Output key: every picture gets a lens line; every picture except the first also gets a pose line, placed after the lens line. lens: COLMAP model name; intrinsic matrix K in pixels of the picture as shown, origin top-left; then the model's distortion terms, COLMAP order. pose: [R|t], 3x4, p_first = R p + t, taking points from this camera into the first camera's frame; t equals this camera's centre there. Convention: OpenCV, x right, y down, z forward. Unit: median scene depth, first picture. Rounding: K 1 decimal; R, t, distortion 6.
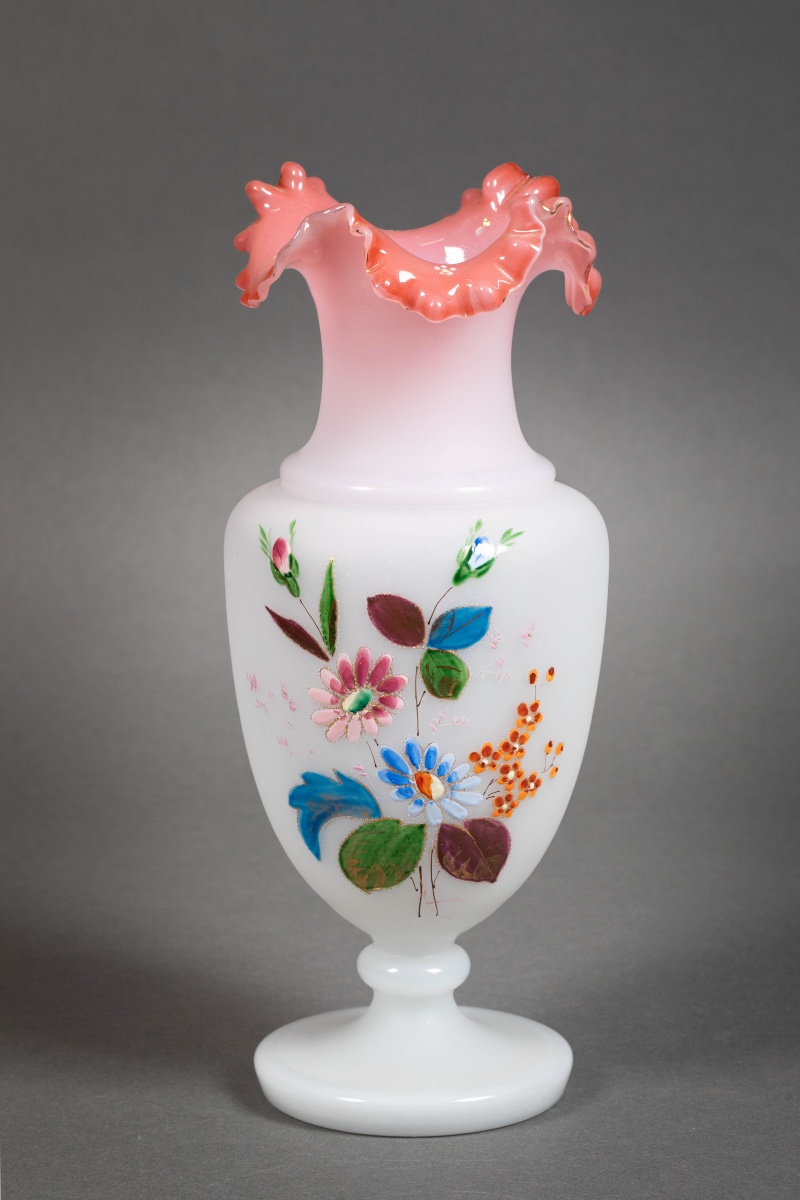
lens RADIAL K [[4086.7, 0, 359.3], [0, 4086.7, 585.5], [0, 0, 1]] dist [0.080204, 0.000000]
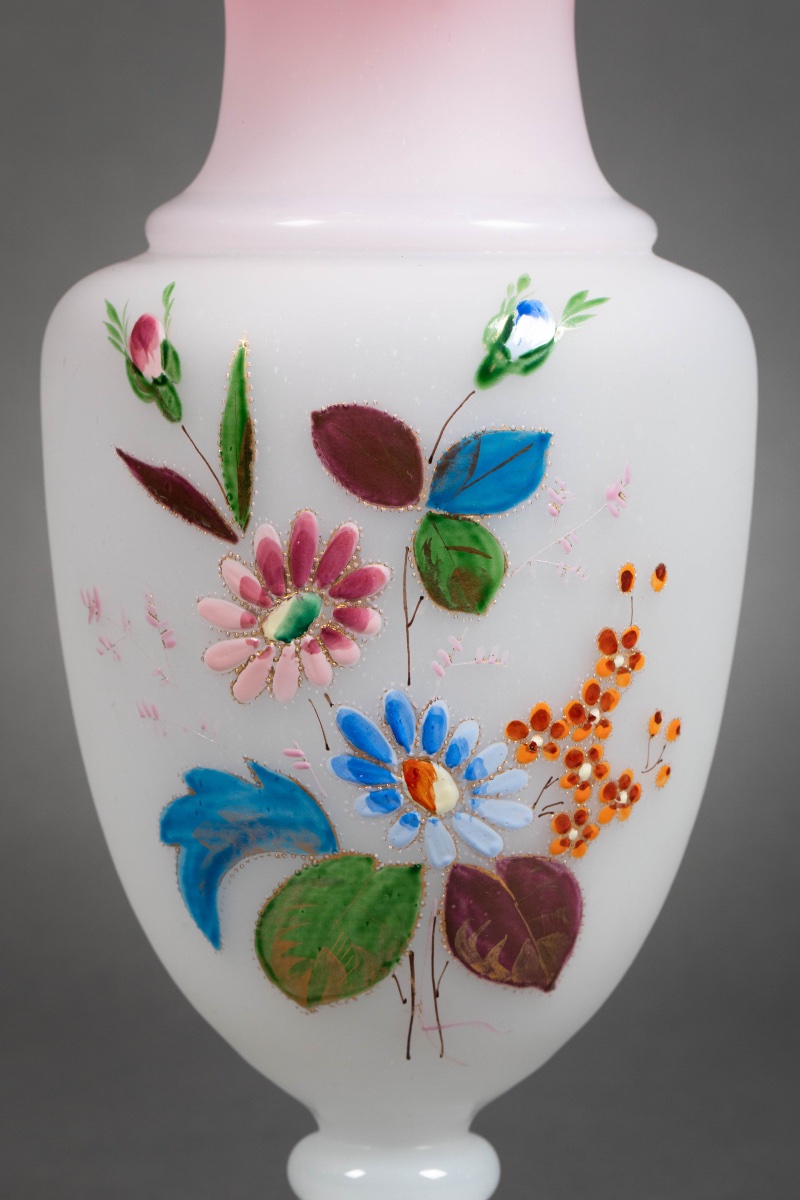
lens RADIAL K [[4086.7, 0, 372.8], [0, 4086.7, 509.5], [0, 0, 1]] dist [0.080204, 0.000000]
pose [[0.999625, 0.000508, 0.027370, -0.004423], [0.003214, 0.990737, -0.135753, 0.084553], [-0.027186, 0.135790, 0.990365, 0.480468]]
